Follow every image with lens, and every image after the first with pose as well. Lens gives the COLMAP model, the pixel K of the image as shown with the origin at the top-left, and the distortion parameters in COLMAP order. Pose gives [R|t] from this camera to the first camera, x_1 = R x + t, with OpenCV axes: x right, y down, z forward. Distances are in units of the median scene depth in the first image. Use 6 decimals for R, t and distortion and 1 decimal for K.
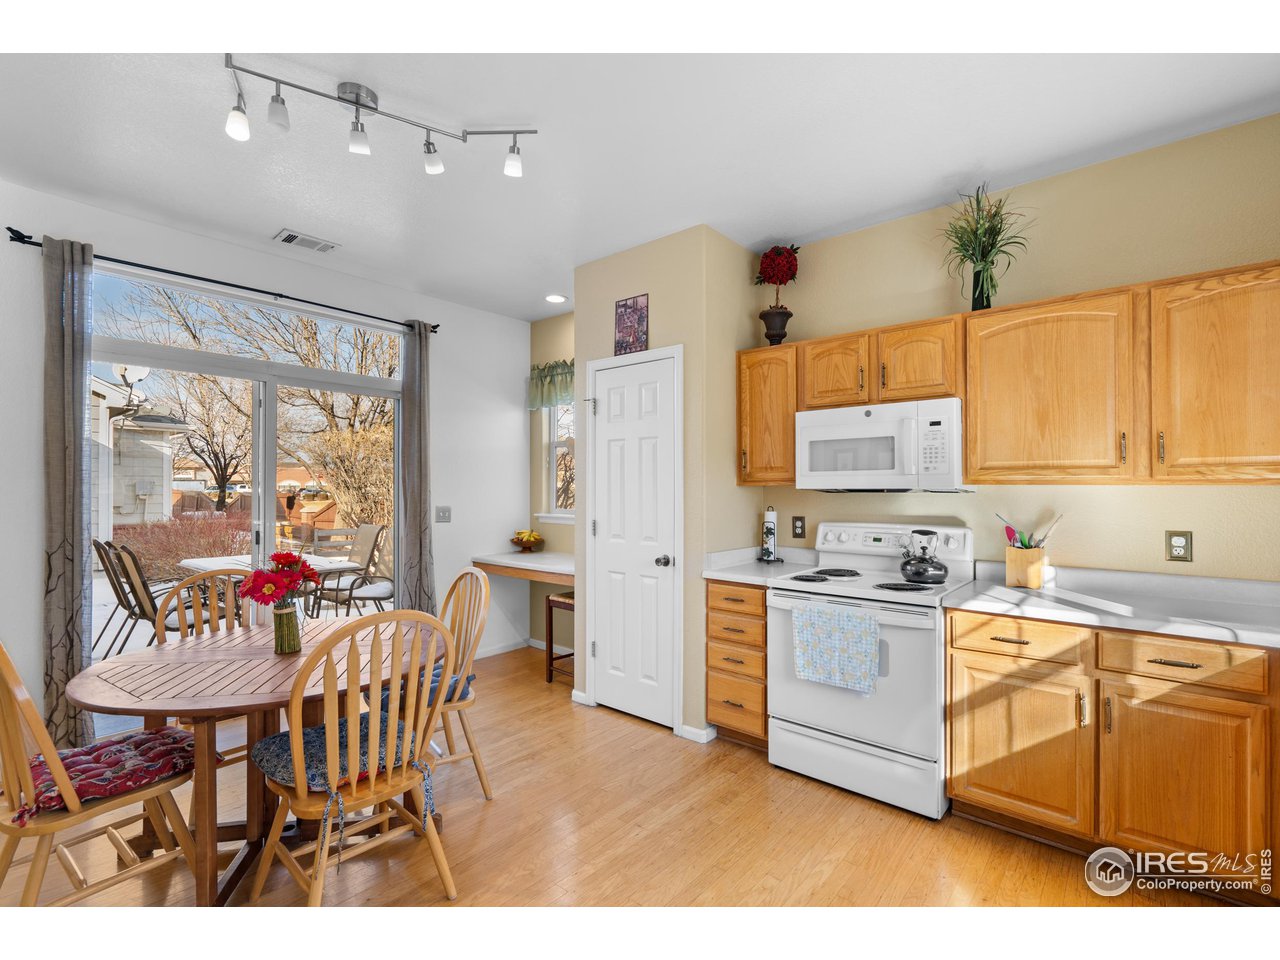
lens RADIAL K [[591.5, 0, 639.8], [0, 591.5, 484.1], [0, 0, 1]] dist [-0.003910, 0.002139]
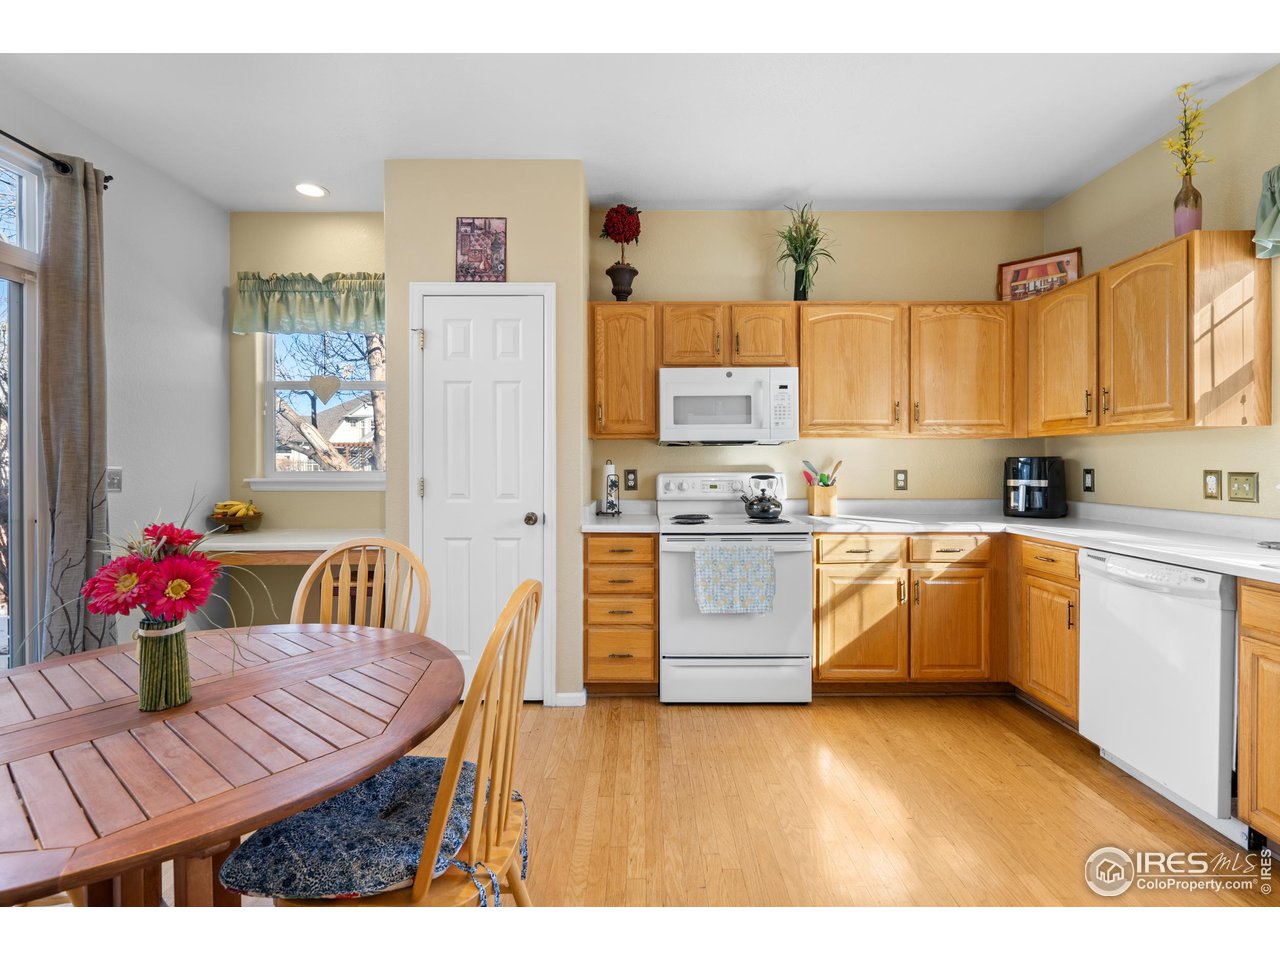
lens RADIAL K [[591.5, 0, 638.8], [0, 591.5, 462.0], [0, 0, 1]] dist [-0.003910, 0.002139]
pose [[0.760533, -0.002678, 0.649293, -0.481335], [-0.001139, 0.999984, 0.005458, 0.042904], [-0.649298, -0.004891, 0.760518, 0.236195]]
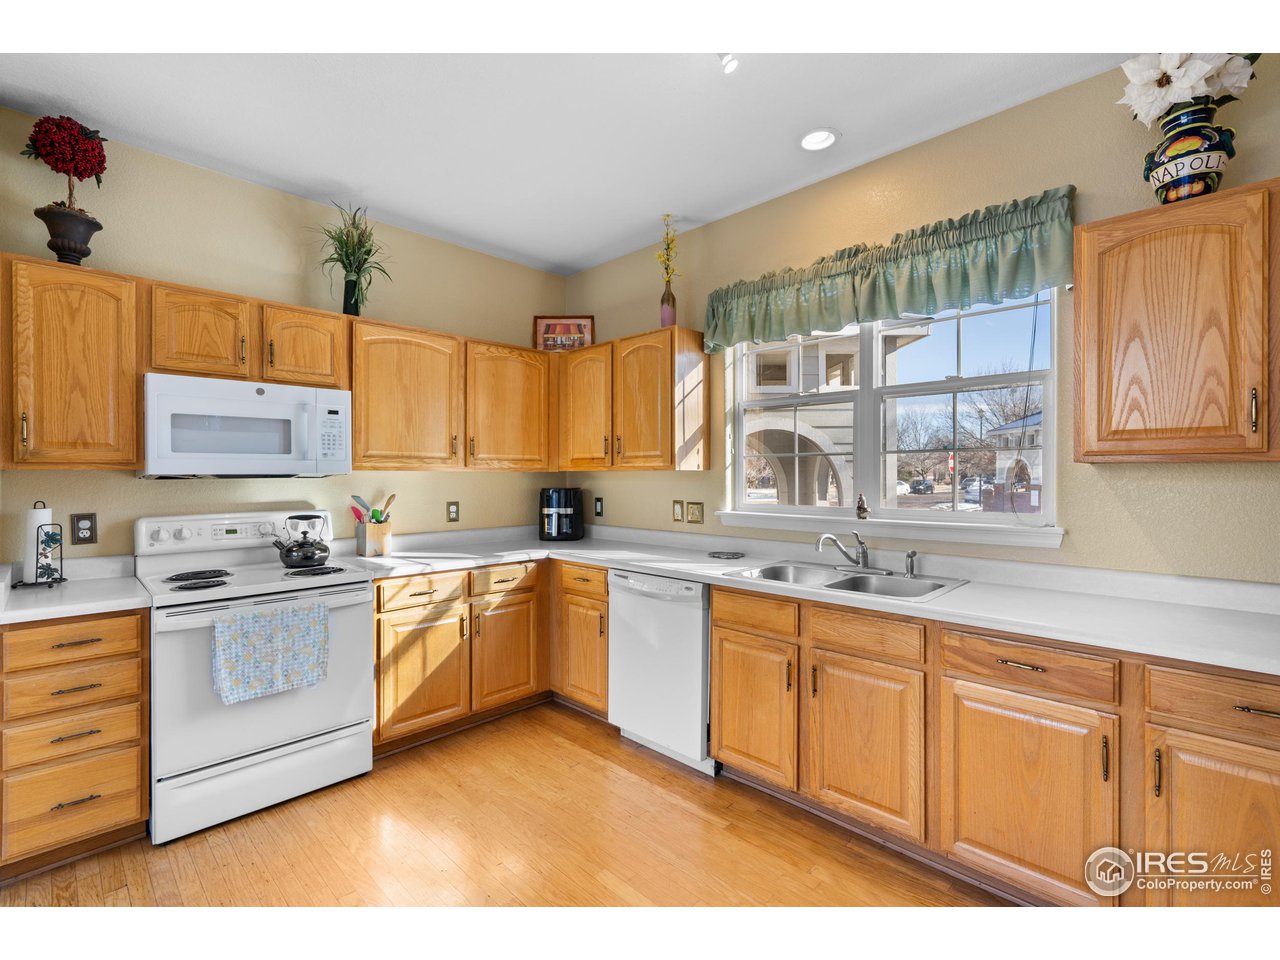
lens RADIAL K [[591.5, 0, 641.0], [0, 591.5, 474.3], [0, 0, 1]] dist [-0.003910, 0.002139]
pose [[0.068111, -0.001036, 0.997677, -0.471821], [-0.005173, 0.999986, 0.001391, 0.003764], [-0.997664, -0.005255, 0.068105, 0.344848]]
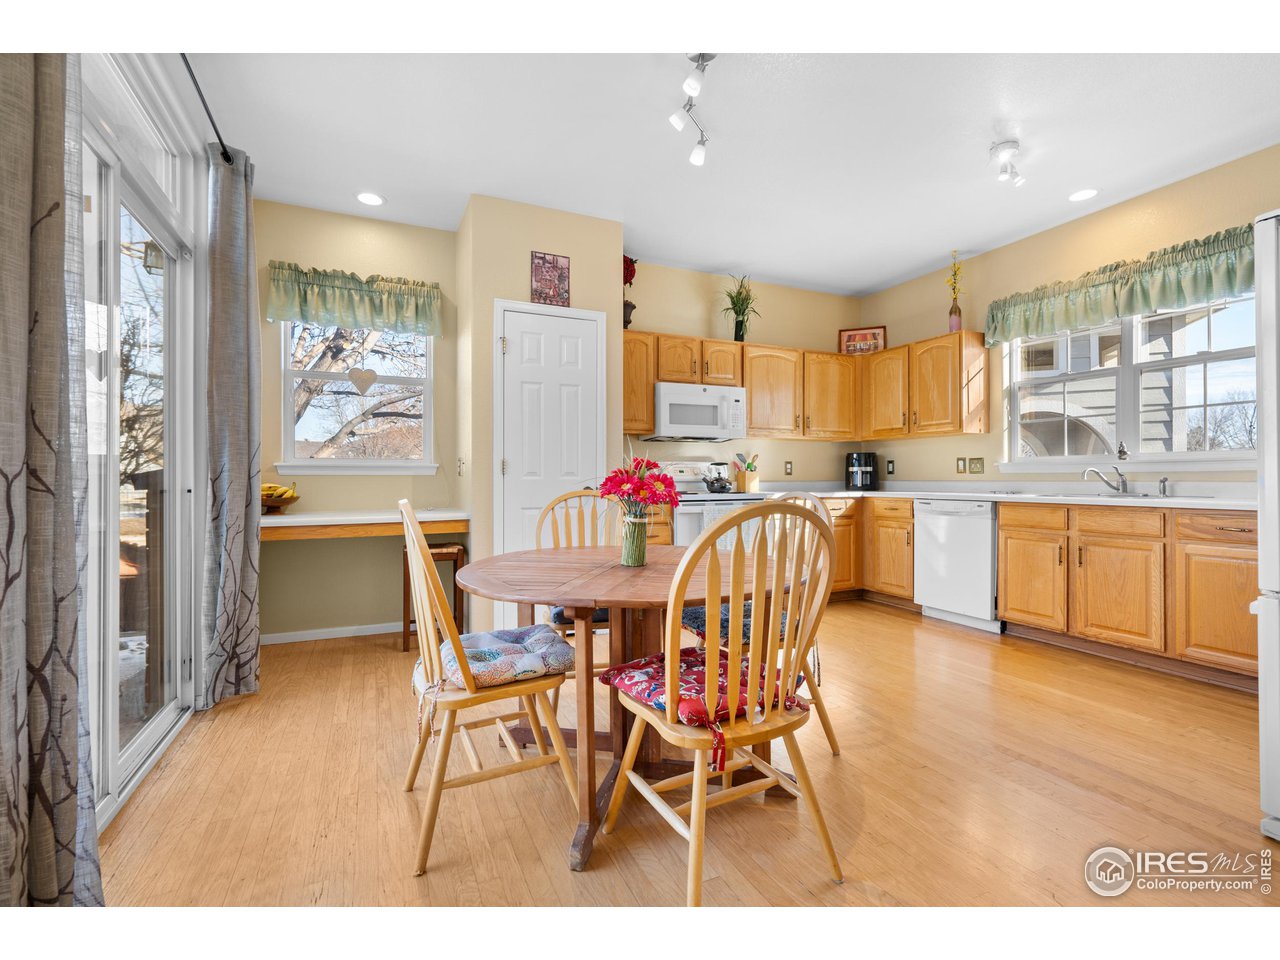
lens RADIAL K [[591.5, 0, 639.0], [0, 591.5, 476.9], [0, 0, 1]] dist [-0.003910, 0.002139]
pose [[0.421639, -0.000945, 0.906763, -1.126292], [-0.002702, 0.999994, 0.002299, 0.111227], [-0.906760, -0.003419, 0.421634, 0.472018]]
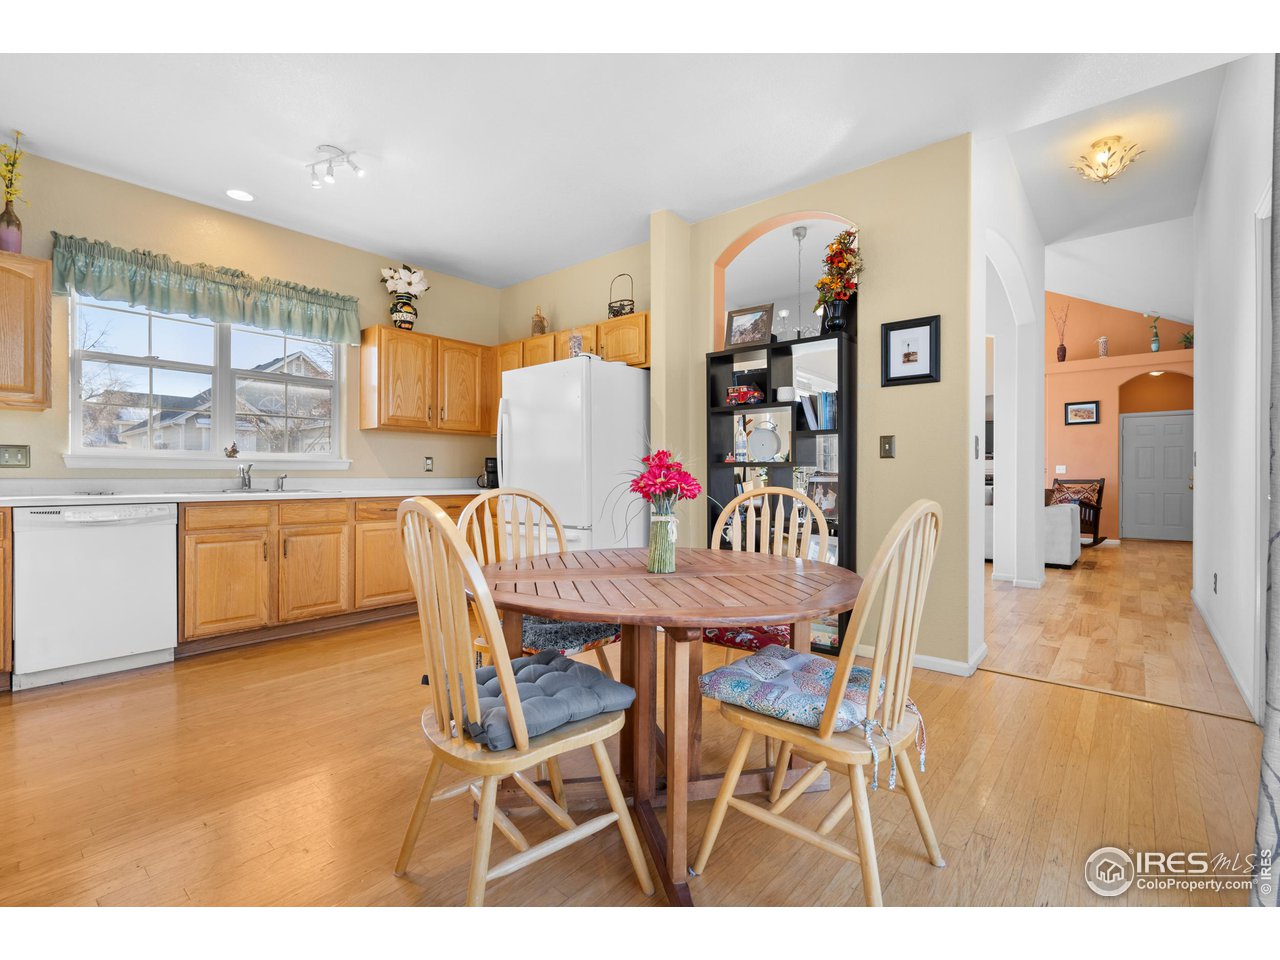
lens RADIAL K [[591.5, 0, 642.5], [0, 591.5, 474.7], [0, 0, 1]] dist [-0.003910, 0.002139]
pose [[-0.999872, -0.004725, -0.015311, -0.433942], [-0.004593, 0.999952, -0.008657, 0.121037], [0.015351, -0.008585, -0.999845, 1.436599]]
